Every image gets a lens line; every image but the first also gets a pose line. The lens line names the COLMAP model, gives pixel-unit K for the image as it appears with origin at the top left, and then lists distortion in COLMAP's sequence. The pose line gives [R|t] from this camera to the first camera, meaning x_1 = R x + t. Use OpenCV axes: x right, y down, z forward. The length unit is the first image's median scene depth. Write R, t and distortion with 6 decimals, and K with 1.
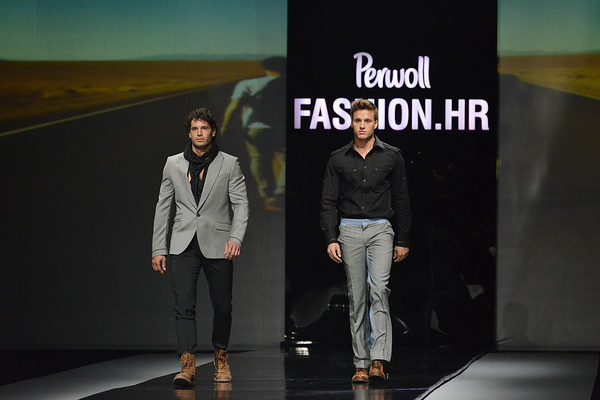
lens RADIAL K [[3454.2, 0, 300.0], [0, 3454.2, 200.0], [0, 0, 1]] dist [-0.673526, -18.998033]
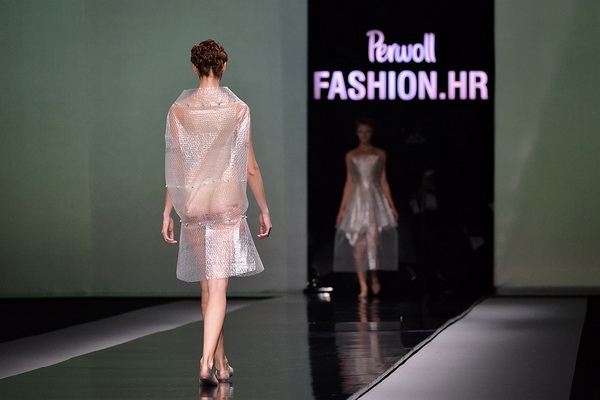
lens RADIAL K [[3454.2, 0, 300.0], [0, 3454.2, 200.0], [0, 0, 1]] dist [-0.673526, -18.998033]
pose [[0.999951, -0.007690, -0.006181, 0.000339], [0.007786, 0.999846, 0.015747, -0.005483], [0.006059, -0.015794, 0.999857, -0.122556]]
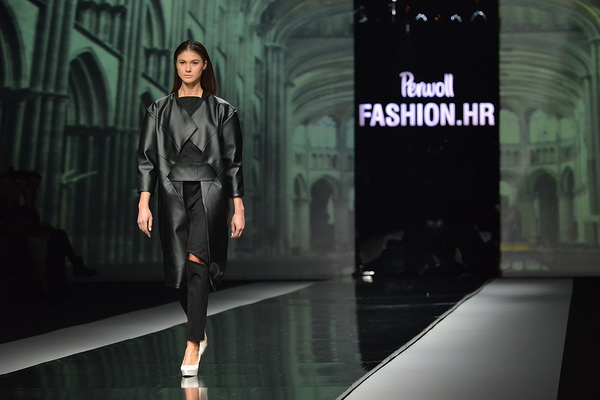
lens RADIAL K [[2622.7, 0, 300.0], [0, 2622.7, 200.0], [0, 0, 1]] dist [-0.154210, -0.457370]
pose [[0.999558, -0.013667, -0.026419, 0.001875], [0.014038, 0.999805, 0.013910, -0.005062], [0.026224, -0.014274, 0.999554, -0.102520]]
